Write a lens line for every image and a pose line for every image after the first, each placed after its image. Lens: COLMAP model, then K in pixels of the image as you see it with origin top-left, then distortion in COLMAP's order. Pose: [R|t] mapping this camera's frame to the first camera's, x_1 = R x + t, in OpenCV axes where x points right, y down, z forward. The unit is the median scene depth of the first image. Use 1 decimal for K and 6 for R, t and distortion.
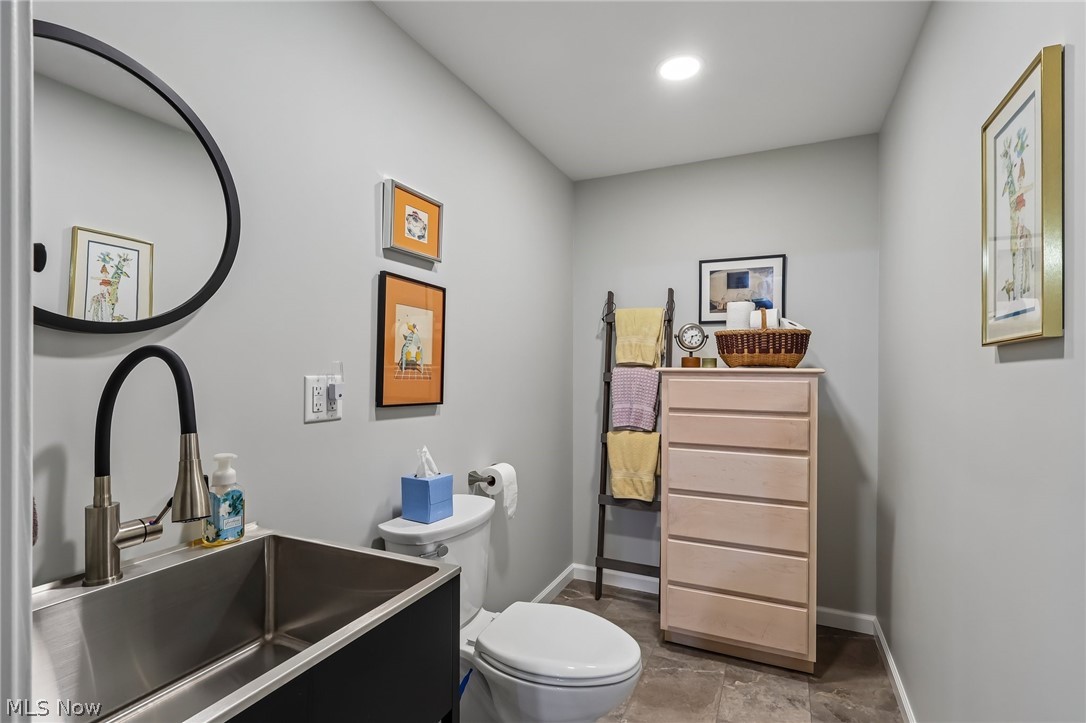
lens RADIAL K [[516.3, 0, 542.3], [0, 516.3, 364.9], [0, 0, 1]] dist [0.019283, -0.000207]
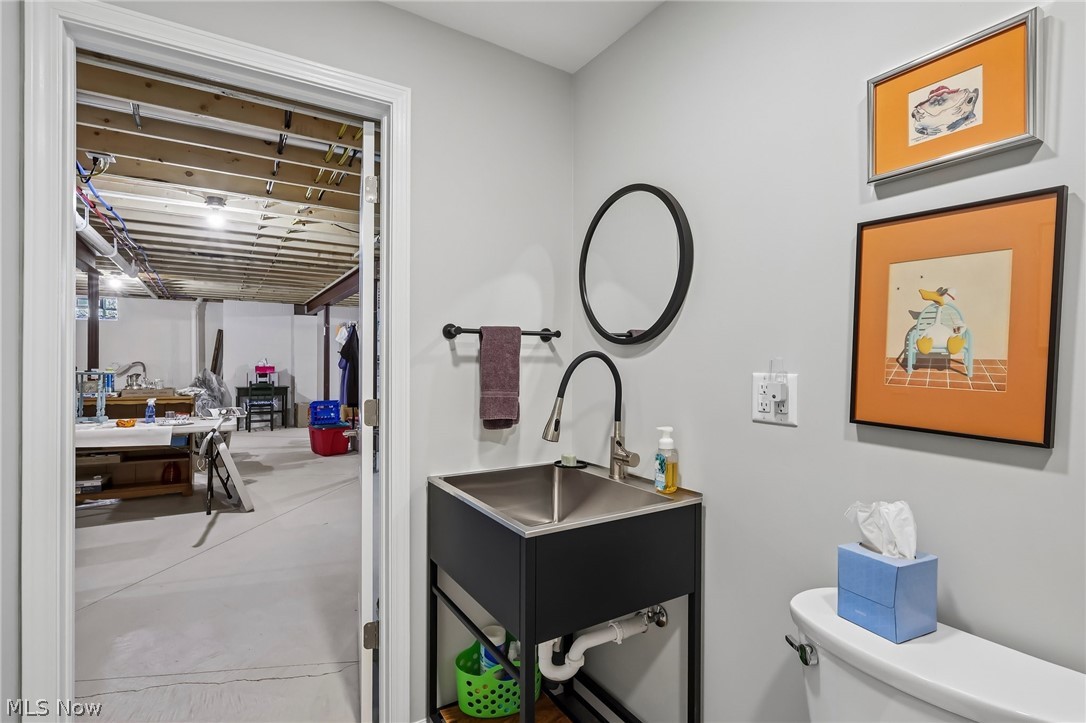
lens RADIAL K [[516.3, 0, 537.6], [0, 516.3, 362.7], [0, 0, 1]] dist [0.019283, -0.000207]
pose [[-0.536072, -0.007390, -0.844140, 0.471727], [-0.007414, 0.999964, -0.004045, 0.007444], [0.844140, 0.004090, -0.536108, 0.954966]]
